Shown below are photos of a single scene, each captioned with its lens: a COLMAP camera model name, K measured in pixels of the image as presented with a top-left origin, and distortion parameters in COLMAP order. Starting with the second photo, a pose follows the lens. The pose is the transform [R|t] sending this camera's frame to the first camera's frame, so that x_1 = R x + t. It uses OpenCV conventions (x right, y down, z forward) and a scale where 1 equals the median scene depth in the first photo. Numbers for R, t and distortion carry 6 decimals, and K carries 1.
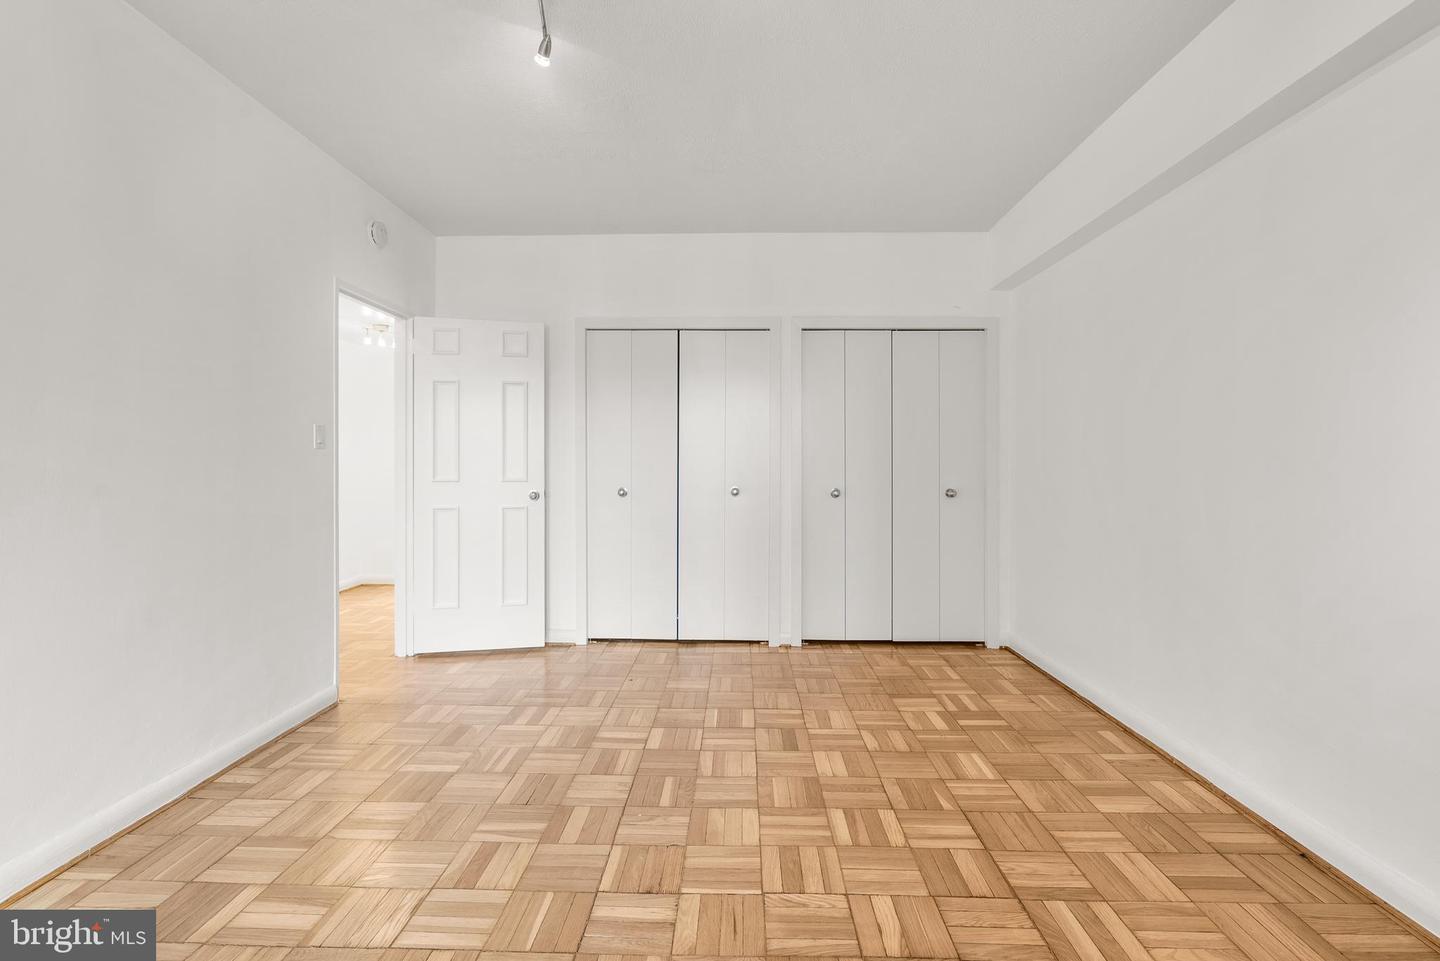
lens RADIAL K [[671.0, 0, 713.5], [0, 671.0, 476.6], [0, 0, 1]] dist [-0.005737, 0.004192]
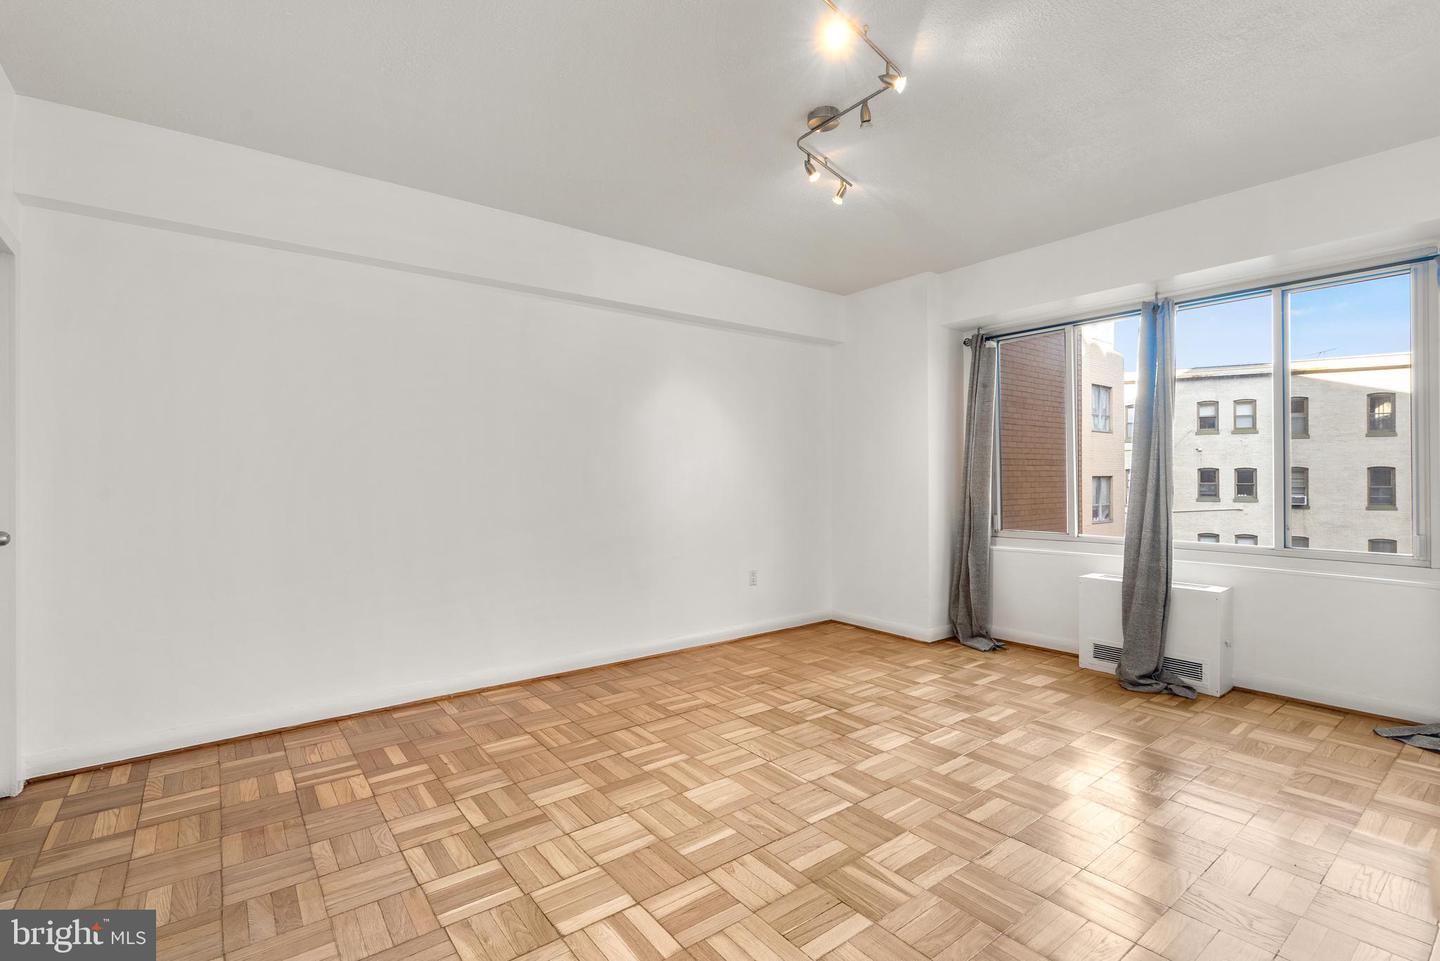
lens RADIAL K [[671.0, 0, 710.7], [0, 671.0, 474.4], [0, 0, 1]] dist [-0.005737, 0.004192]
pose [[-0.640542, 0.001143, 0.767922, -0.708152], [0.017429, 0.999763, 0.013049, -0.042261], [-0.767725, 0.021742, -0.640410, 1.435230]]
